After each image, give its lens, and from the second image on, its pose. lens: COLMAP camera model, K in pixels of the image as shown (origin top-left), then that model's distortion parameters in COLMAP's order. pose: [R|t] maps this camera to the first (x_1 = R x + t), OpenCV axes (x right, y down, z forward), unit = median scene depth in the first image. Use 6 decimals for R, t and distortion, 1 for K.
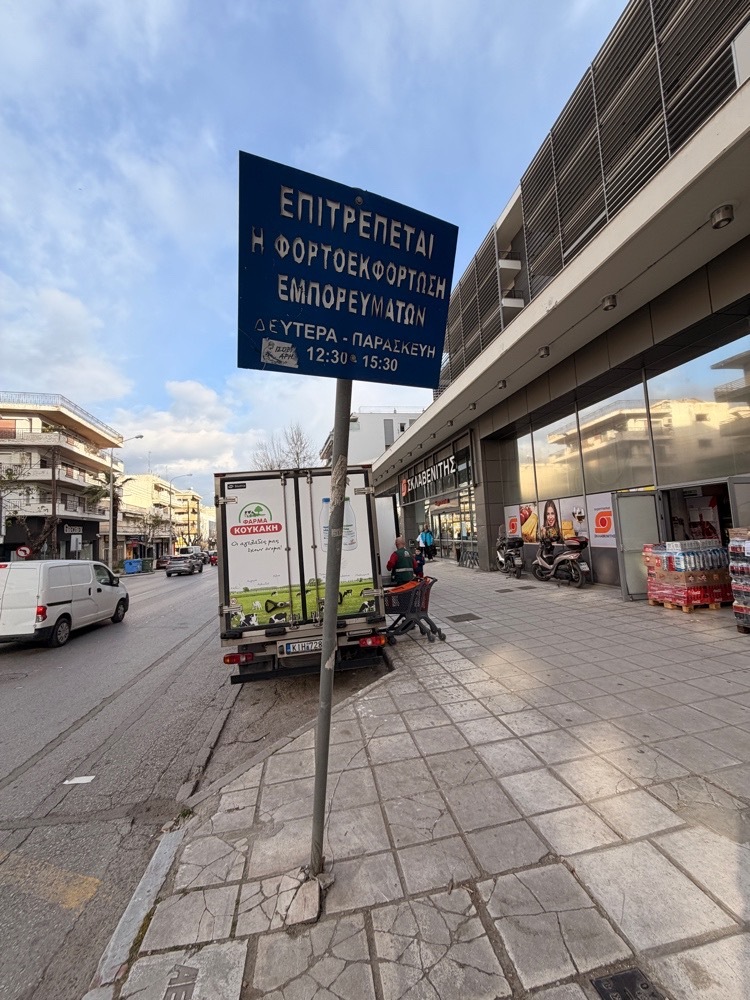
lens RADIAL K [[397.2, 0, 375.9], [0, 397.2, 497.7], [0, 0, 1]] dist [-0.001061, 0.000382]
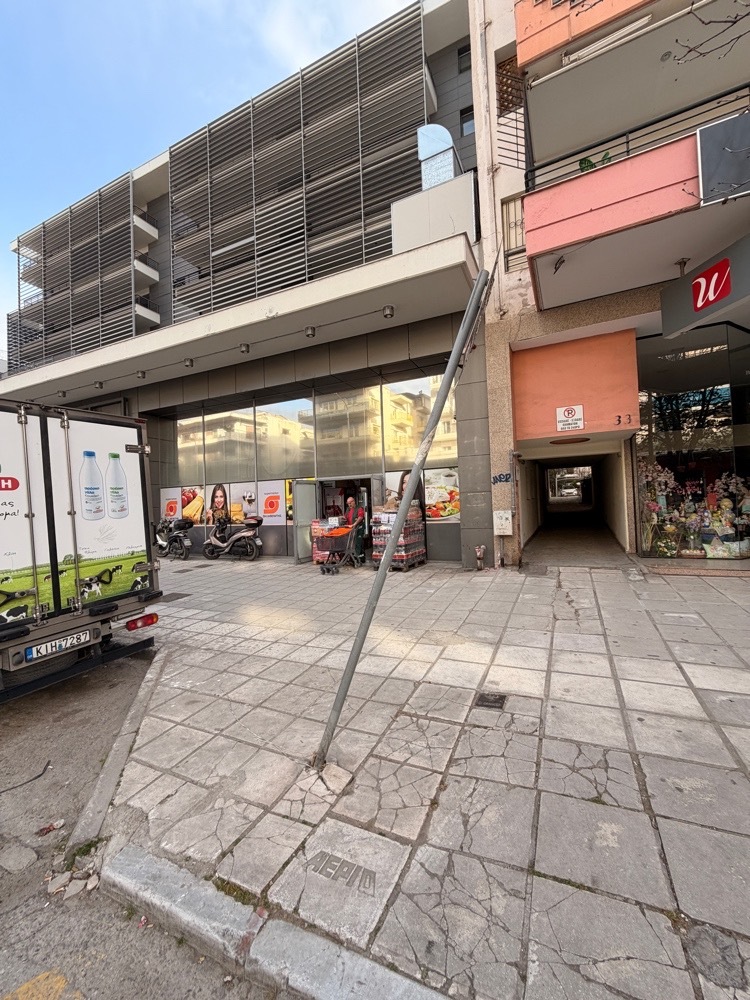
lens RADIAL K [[397.2, 0, 375.8], [0, 397.2, 497.8], [0, 0, 1]] dist [-0.001061, 0.000382]
pose [[0.568991, 0.045932, 0.821060, -0.454492], [-0.062259, 0.997979, -0.012684, 0.069317], [-0.819983, -0.043901, 0.570701, 0.096645]]
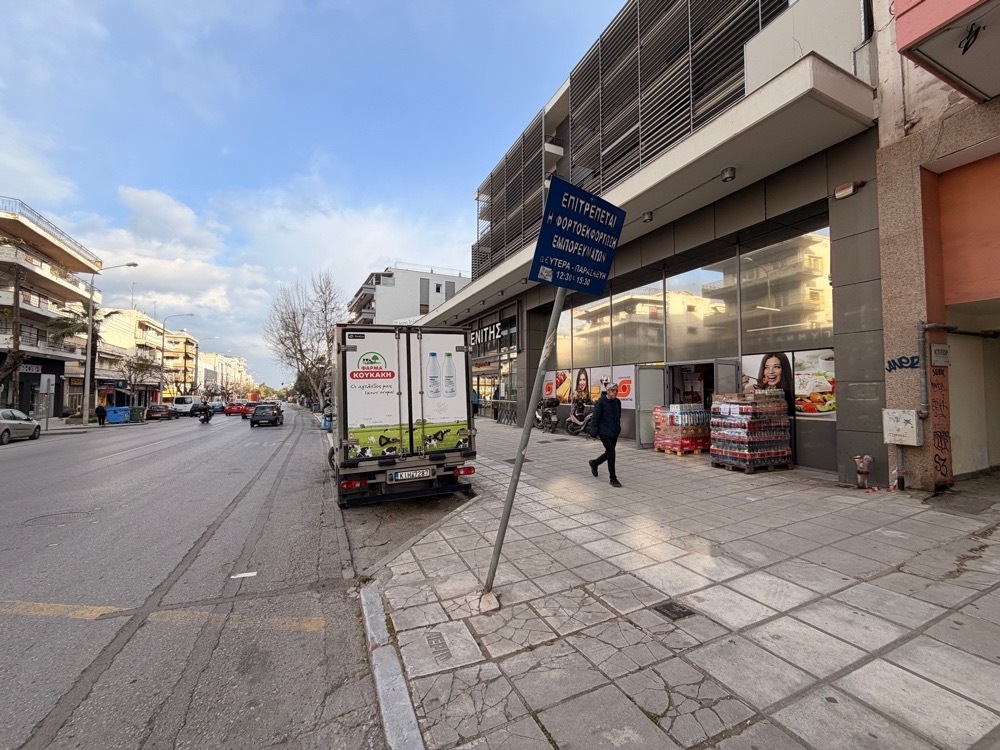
lens RADIAL K [[397.2, 0, 495.8], [0, 397.2, 375.6], [0, 0, 1]] dist [-0.001061, 0.000382]
pose [[0.967672, 0.060084, 0.244951, -0.237999], [-0.069844, 0.997065, 0.031347, 0.019855], [-0.242349, -0.047442, 0.969029, -0.207199]]
